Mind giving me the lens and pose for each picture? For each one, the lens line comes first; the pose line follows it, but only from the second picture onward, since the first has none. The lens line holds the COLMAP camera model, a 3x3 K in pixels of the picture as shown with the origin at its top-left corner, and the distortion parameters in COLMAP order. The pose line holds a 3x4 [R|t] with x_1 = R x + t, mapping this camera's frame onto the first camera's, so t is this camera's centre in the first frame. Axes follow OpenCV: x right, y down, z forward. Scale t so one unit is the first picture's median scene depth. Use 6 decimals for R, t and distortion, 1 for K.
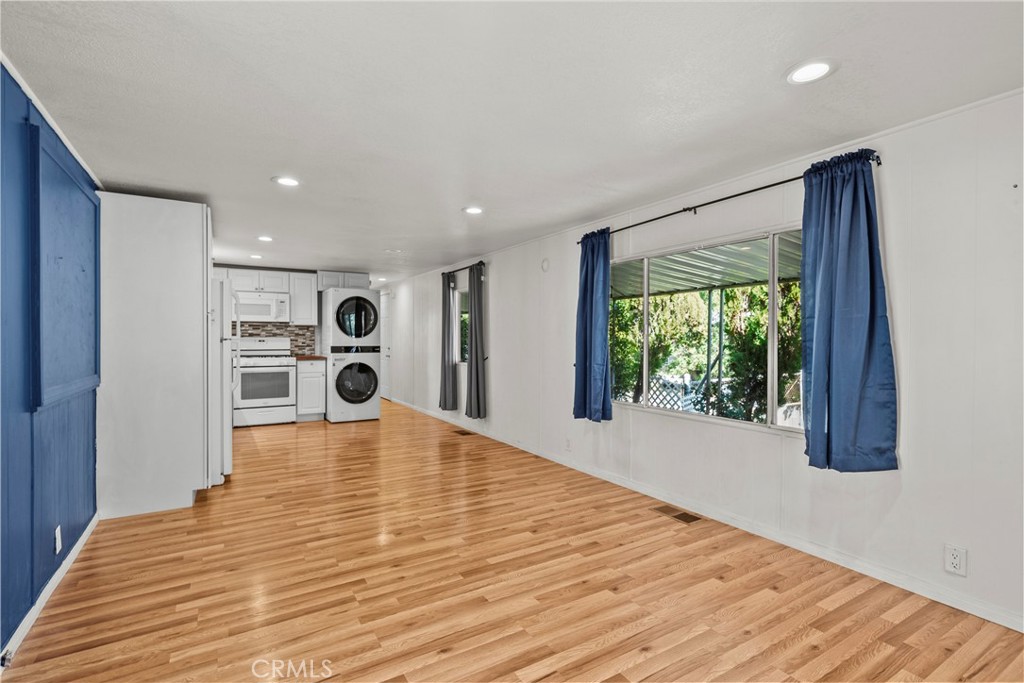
lens RADIAL K [[479.4, 0, 503.8], [0, 479.4, 343.0], [0, 0, 1]] dist [0.000331, 0.000204]
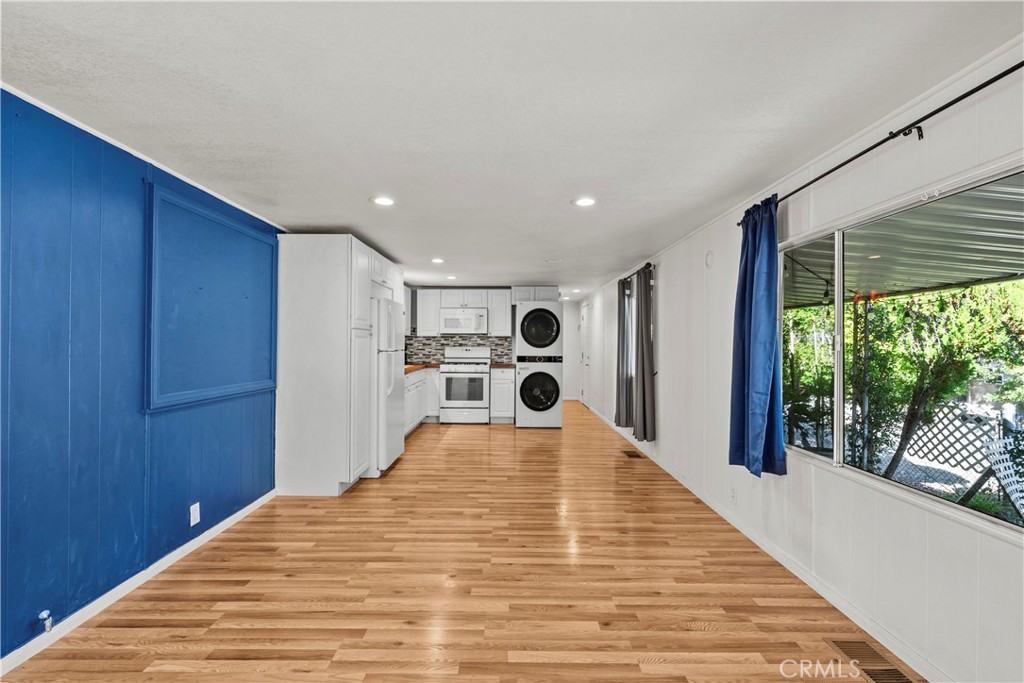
lens RADIAL K [[432.6, 0, 506.2], [0, 432.6, 343.1], [0, 0, 1]] dist [-0.001551, -0.000311]
pose [[0.856508, 0.000855, -0.516133, 0.207749], [-0.008468, 0.999887, -0.012396, -0.016794], [0.516065, 0.014988, 0.856419, 0.273505]]
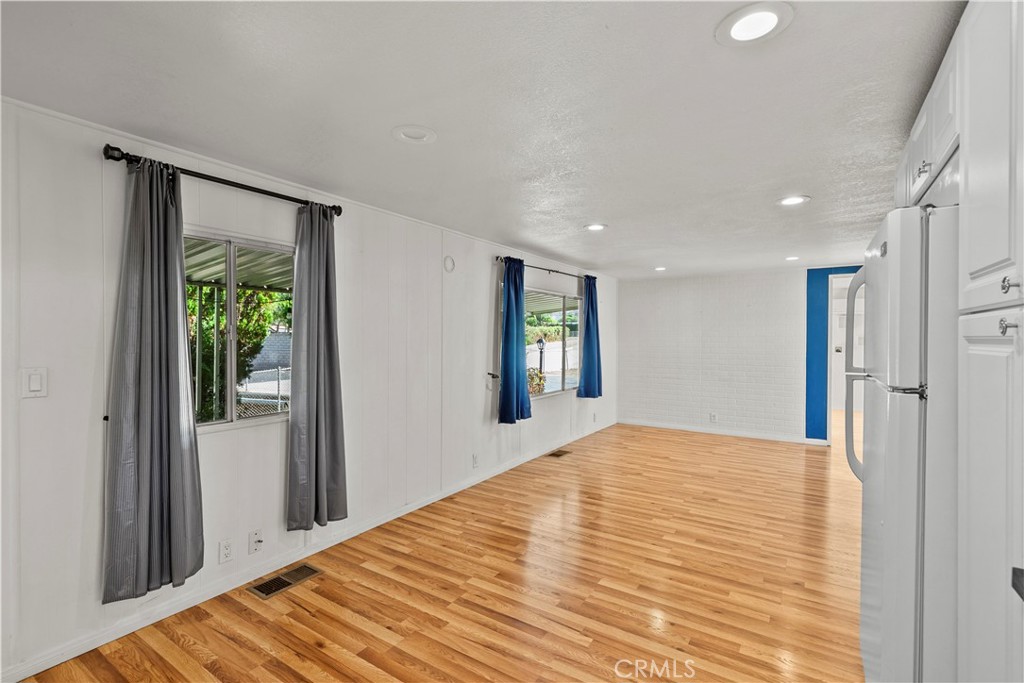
lens RADIAL K [[471.5, 0, 506.4], [0, 471.5, 342.4], [0, 0, 1]] dist [-0.000032, 0.000618]
pose [[-0.438090, -0.015504, 0.898797, -0.862206], [0.003504, 0.999814, 0.018954, -0.051880], [-0.898924, 0.011453, -0.437954, 1.578666]]
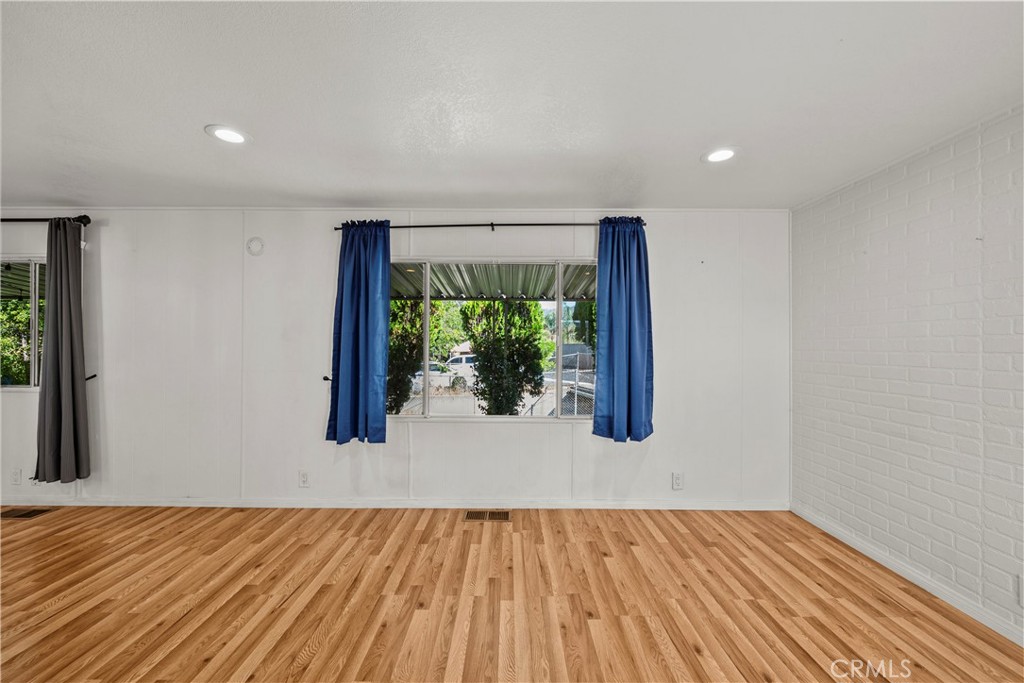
lens RADIAL K [[411.7, 0, 506.5], [0, 411.7, 343.4], [0, 0, 1]] dist [-0.002152, -0.000559]
pose [[0.516778, 0.006563, 0.856094, -0.319384], [0.004618, 0.999935, -0.010454, -0.004754], [-0.856107, 0.009356, 0.516714, 0.423223]]
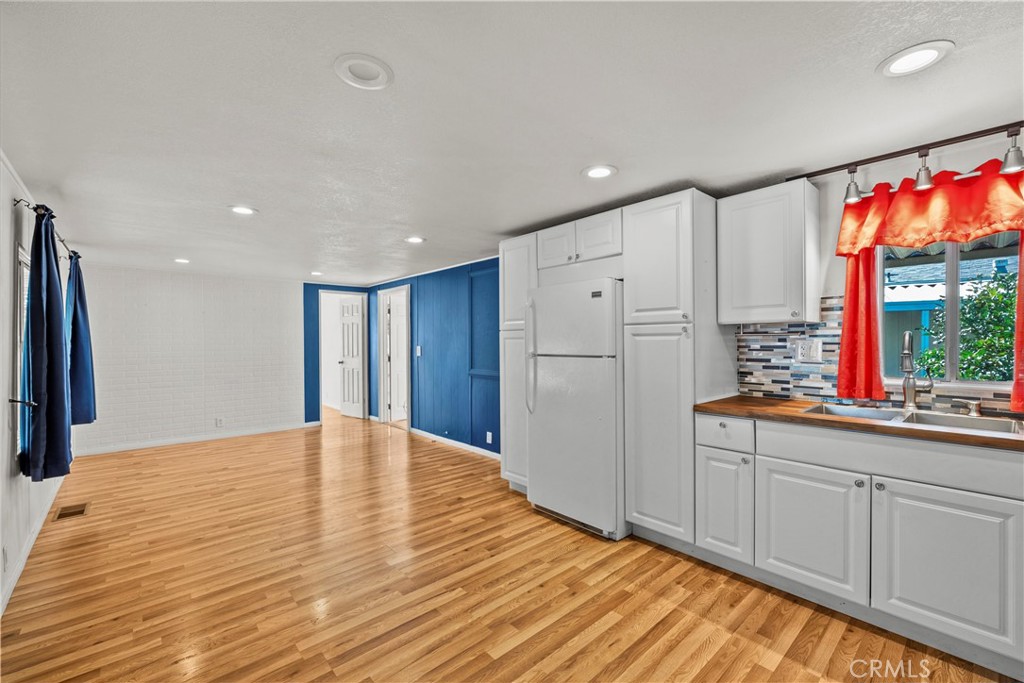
lens RADIAL K [[430.0, 0, 509.4], [0, 430.0, 343.7], [0, 0, 1]] dist [0.001836, 0.000006]
pose [[-0.981744, 0.004454, -0.190153, -0.385685], [0.001697, 0.999891, 0.014660, -0.042441], [0.190198, 0.014070, -0.981645, 1.838032]]
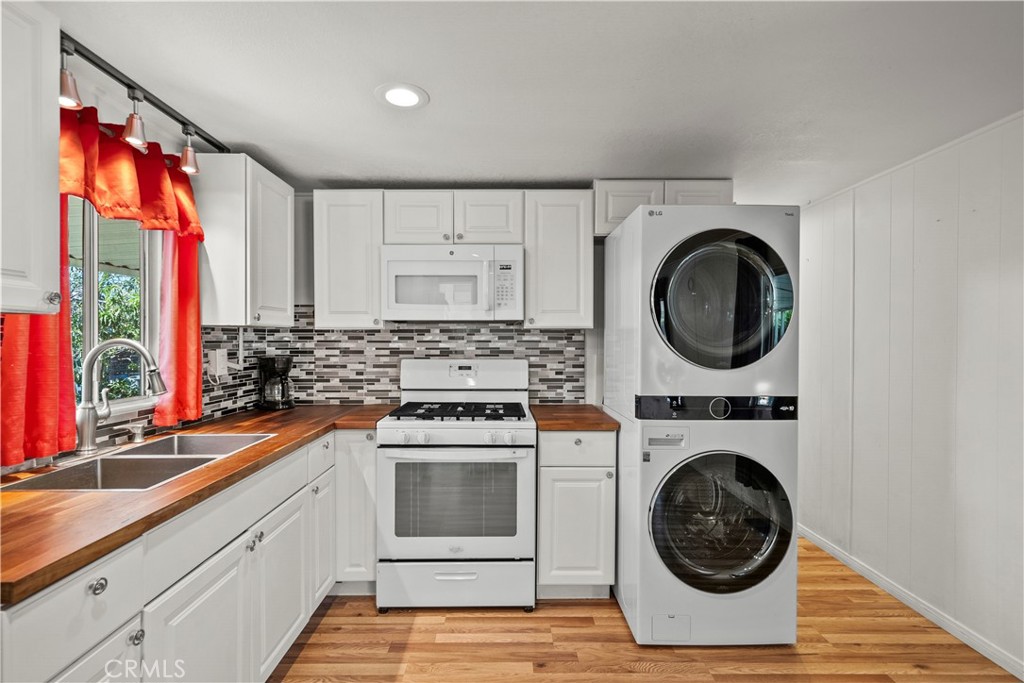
lens RADIAL K [[471.5, 0, 506.4], [0, 471.5, 342.4], [0, 0, 1]] dist [-0.000032, 0.000618]
pose [[0.862123, 0.003531, -0.506687, -0.483969], [-0.005104, 0.999985, -0.001717, -0.046641], [0.506673, 0.004066, 0.862129, 1.205817]]
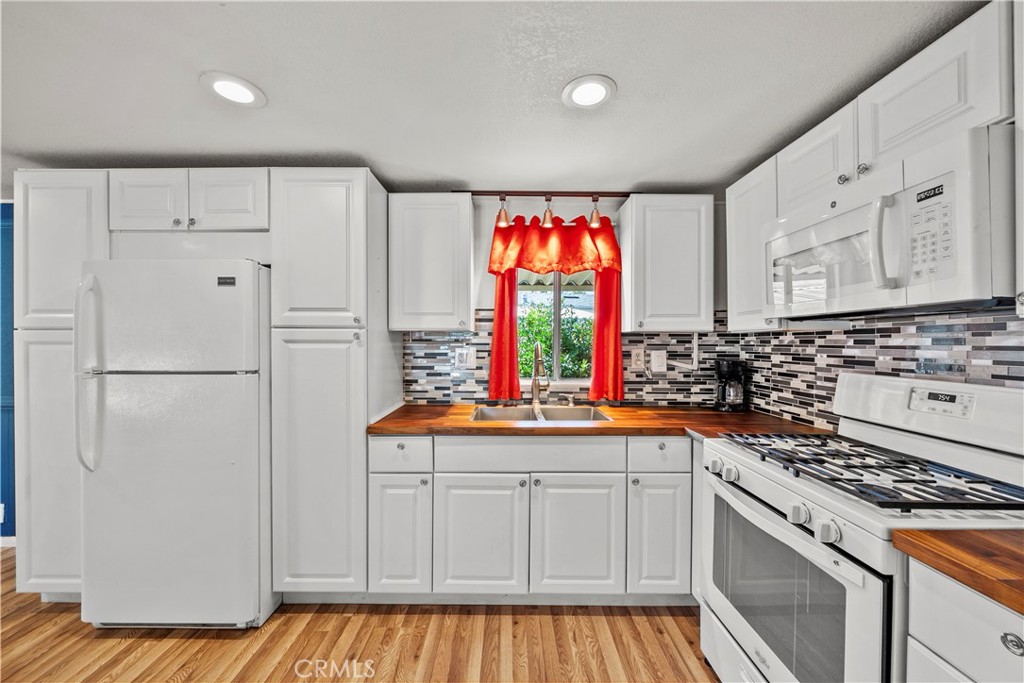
lens RADIAL K [[384.2, 0, 507.9], [0, 384.2, 343.8], [0, 0, 1]] dist [-0.003496, -0.000192]
pose [[-0.512203, 0.001203, -0.858864, -0.454582], [-0.012571, 0.999881, 0.008897, -0.050862], [0.858772, 0.015354, -0.512127, 1.659371]]
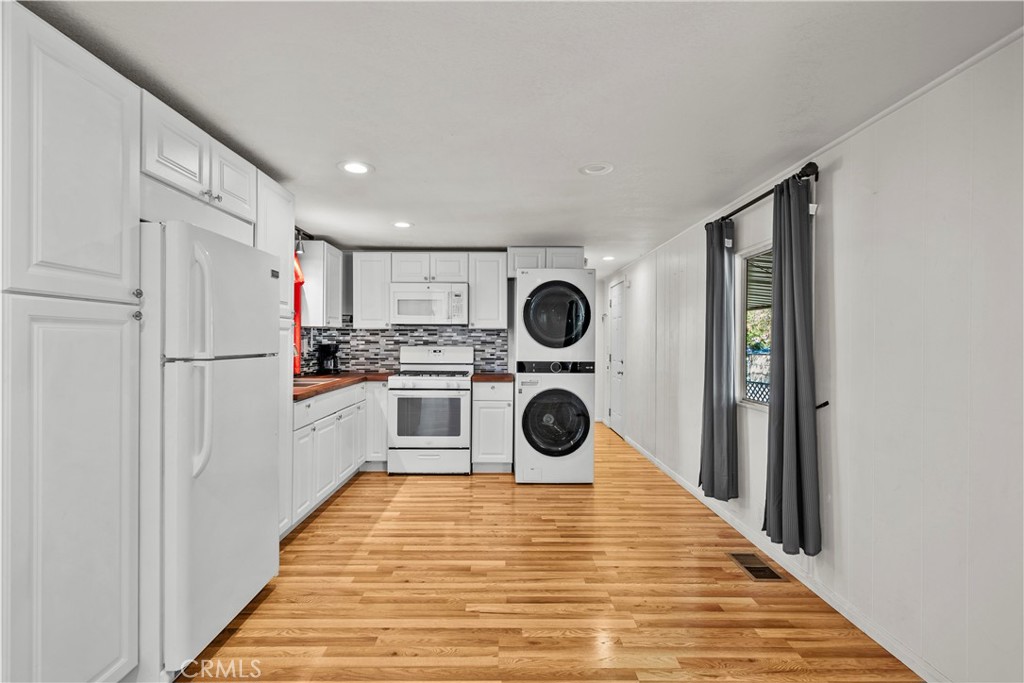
lens RADIAL K [[471.5, 0, 506.4], [0, 471.5, 342.4], [0, 0, 1]] dist [-0.000032, 0.000618]
pose [[0.864595, 0.002672, -0.502462, -0.103365], [-0.007979, 0.999933, -0.008413, -0.022731], [0.502406, 0.011283, 0.864558, 0.790745]]
